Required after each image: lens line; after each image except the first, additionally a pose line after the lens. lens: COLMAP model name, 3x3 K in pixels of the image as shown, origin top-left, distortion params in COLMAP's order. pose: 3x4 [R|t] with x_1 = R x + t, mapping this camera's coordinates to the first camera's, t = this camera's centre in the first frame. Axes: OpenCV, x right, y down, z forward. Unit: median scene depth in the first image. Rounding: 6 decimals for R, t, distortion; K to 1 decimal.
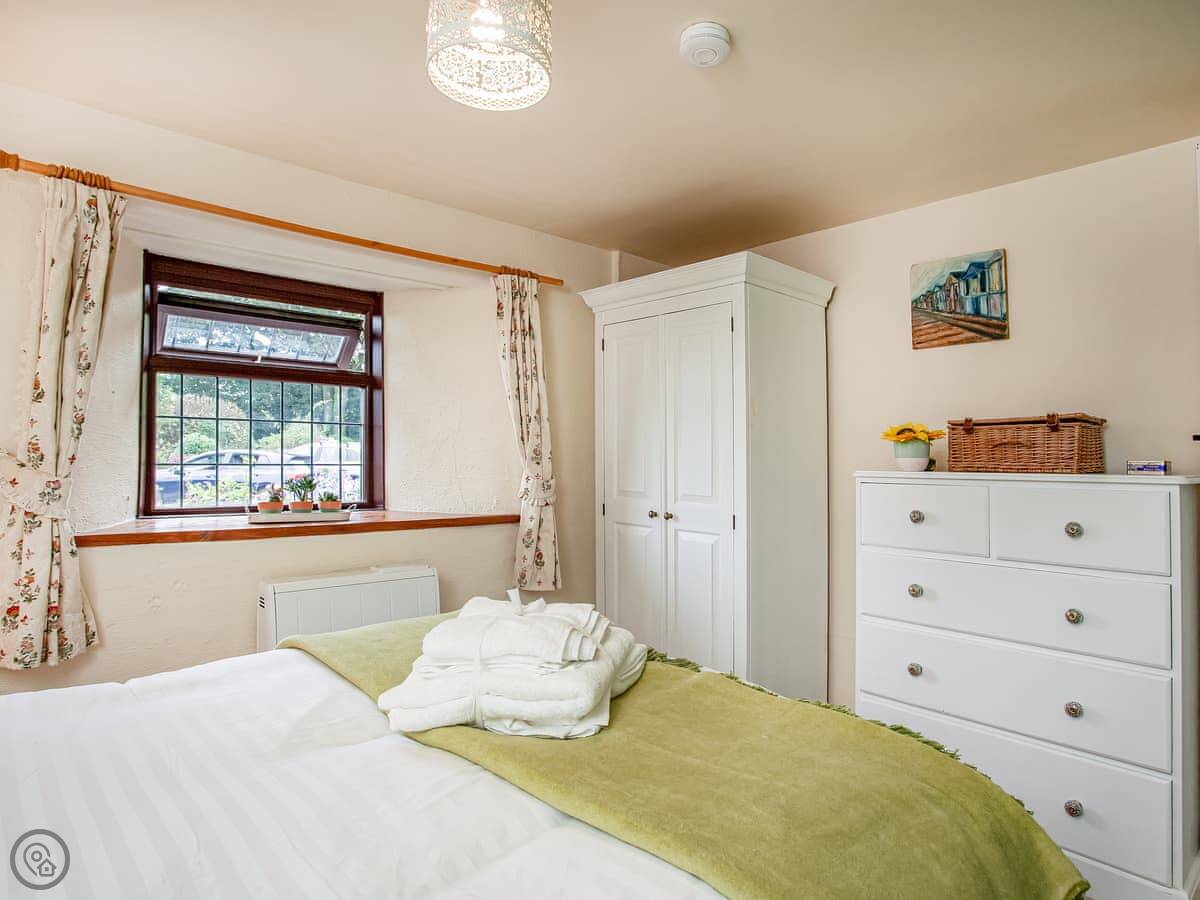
lens RADIAL K [[677.1, 0, 599.4], [0, 677.1, 471.3], [0, 0, 1]] dist [-0.001253, -0.000827]
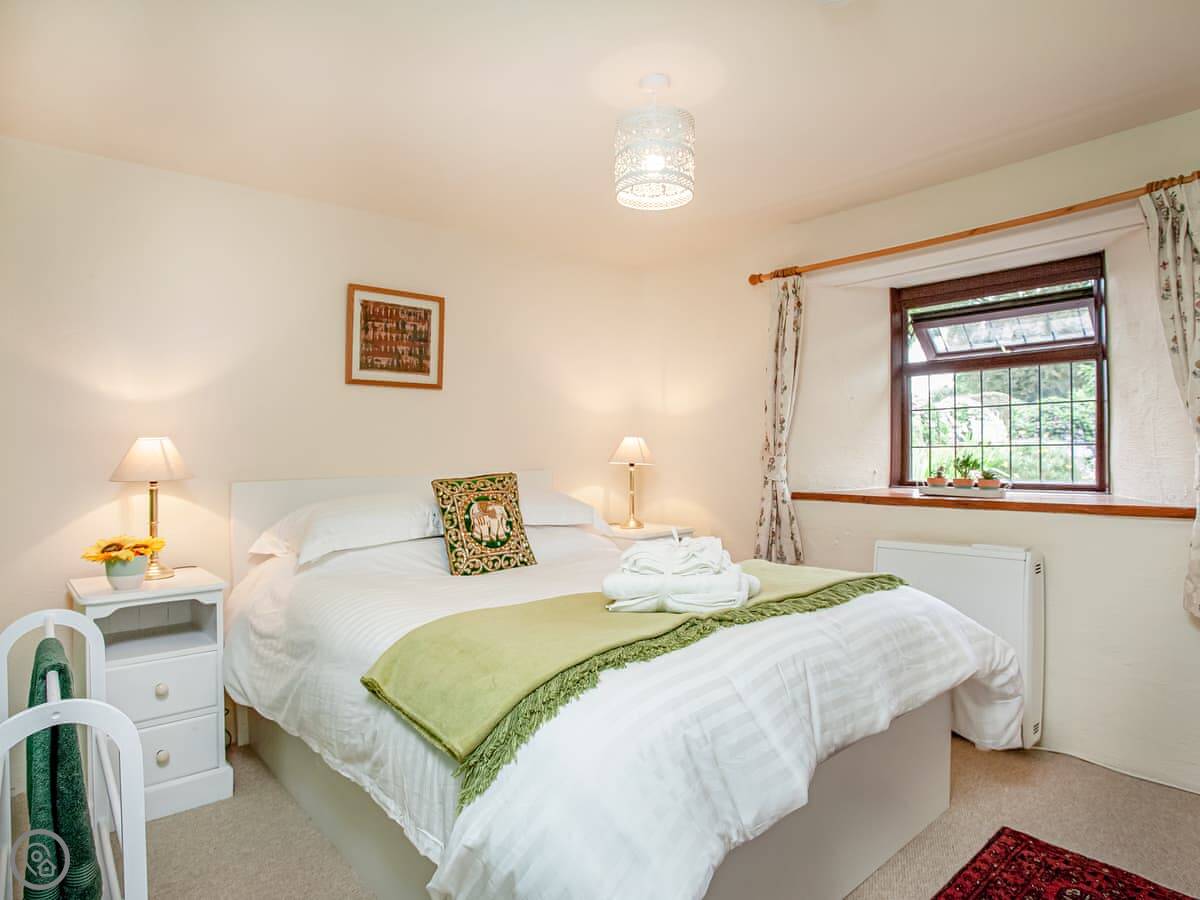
lens RADIAL K [[646.8, 0, 597.9], [0, 646.8, 481.8], [0, 0, 1]] dist [-0.086419, 0.024861]
pose [[0.028471, 0.036811, -0.998917, 0.574221], [0.007846, 0.999283, 0.037048, 0.007257], [0.999564, -0.008893, 0.028161, 0.368852]]
